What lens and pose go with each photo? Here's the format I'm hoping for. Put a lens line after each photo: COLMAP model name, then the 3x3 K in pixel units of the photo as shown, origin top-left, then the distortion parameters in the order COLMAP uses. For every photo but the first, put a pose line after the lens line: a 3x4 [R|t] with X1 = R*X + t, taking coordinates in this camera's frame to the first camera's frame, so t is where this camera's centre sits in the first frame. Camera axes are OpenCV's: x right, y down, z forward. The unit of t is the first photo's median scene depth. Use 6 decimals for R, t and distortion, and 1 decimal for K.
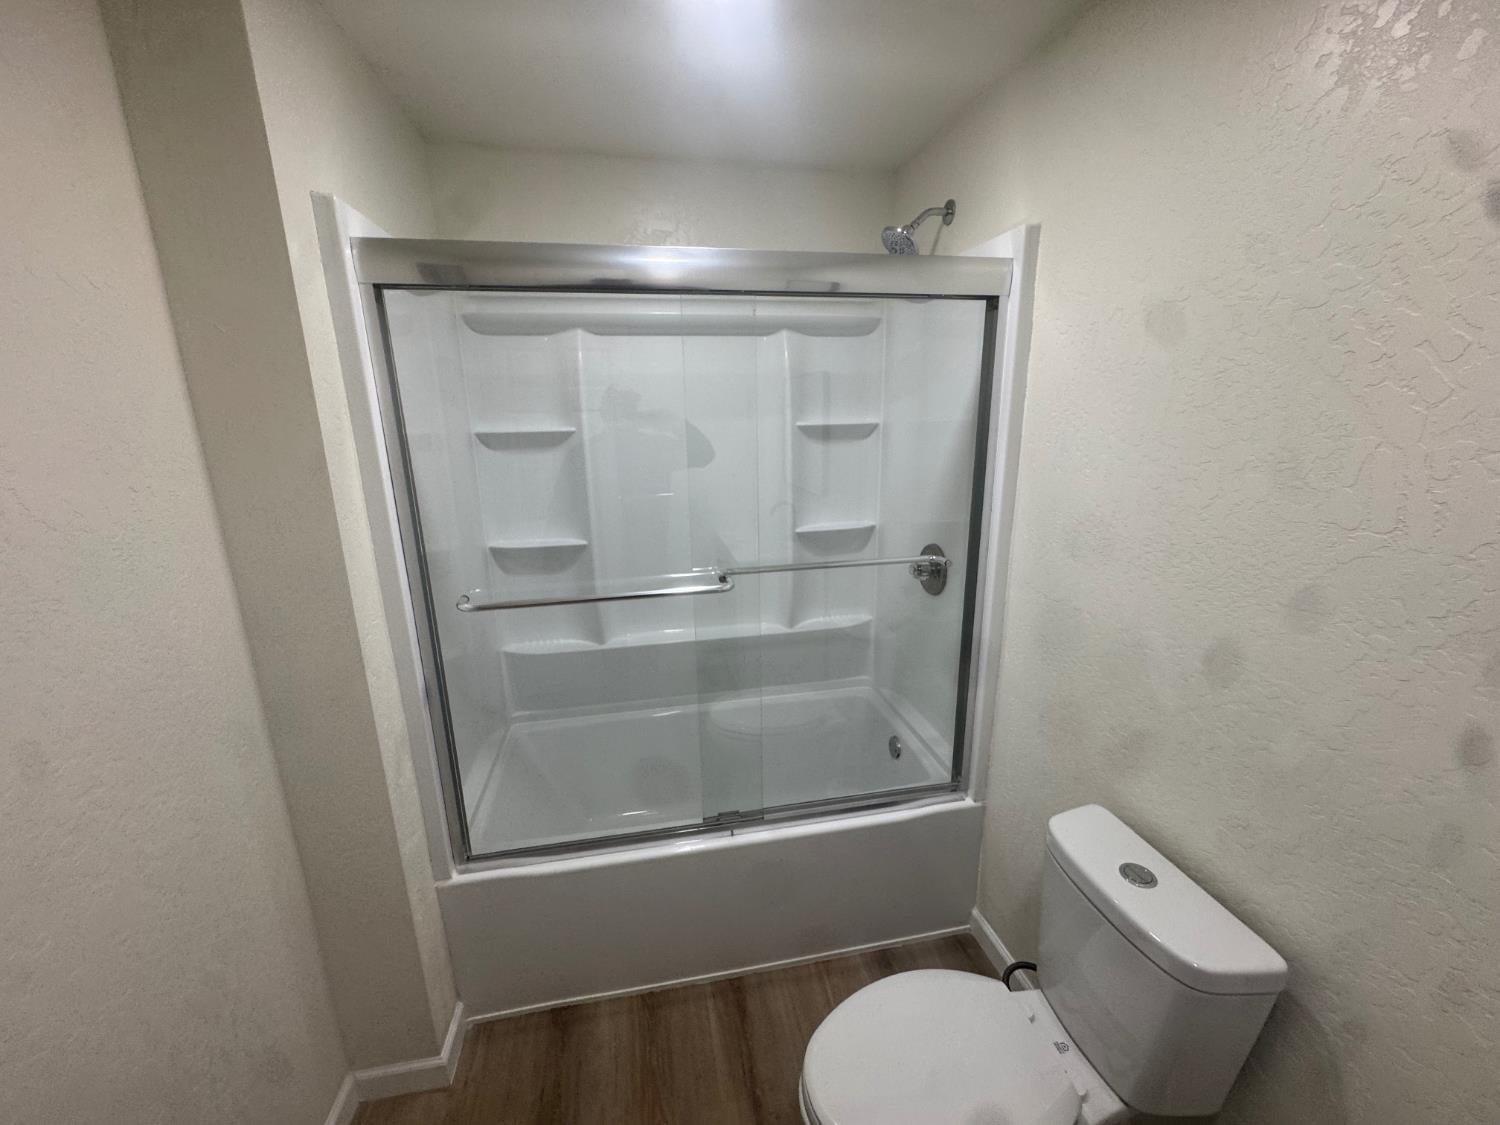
lens RADIAL K [[599.5, 0, 751.4], [0, 599.5, 563.3], [0, 0, 1]] dist [-0.005261, 0.000541]
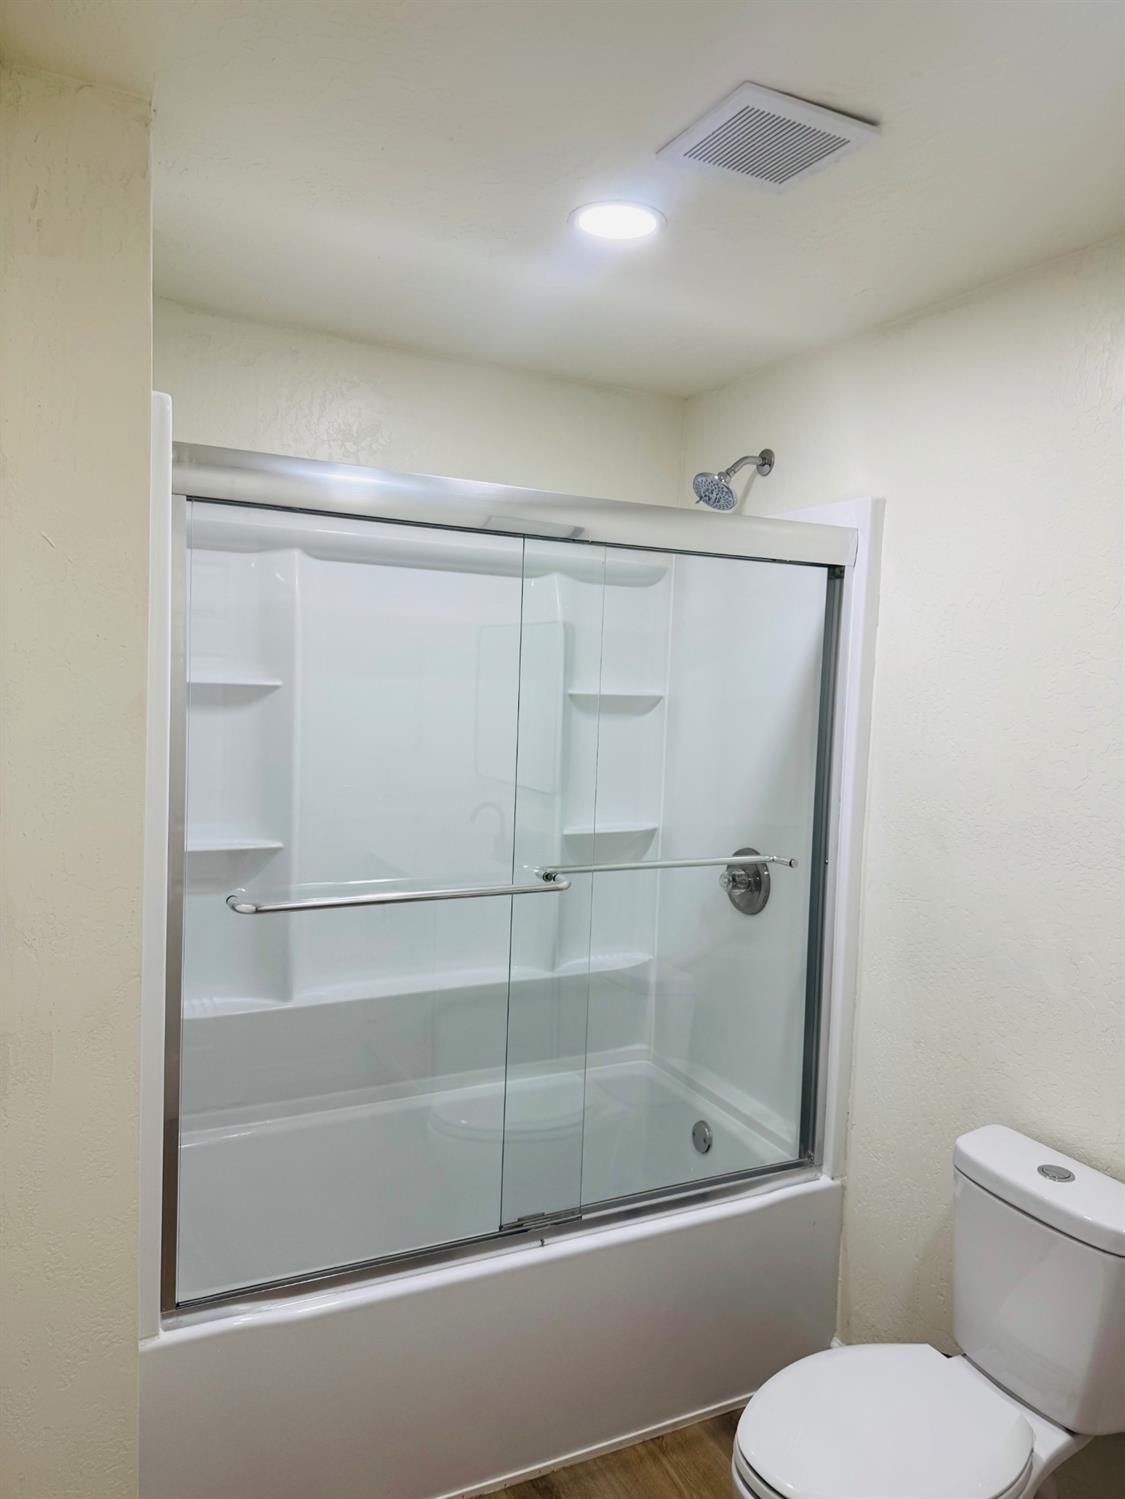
lens RADIAL K [[1055.7, 0, 554.1], [0, 1055.7, 736.3], [0, 0, 1]] dist [0.037151, -0.049023]
pose [[0.962685, 0.034127, 0.268463, -0.315408], [0.015831, 0.983216, -0.181756, 0.070682], [-0.270160, 0.179223, 0.945988, -0.263635]]
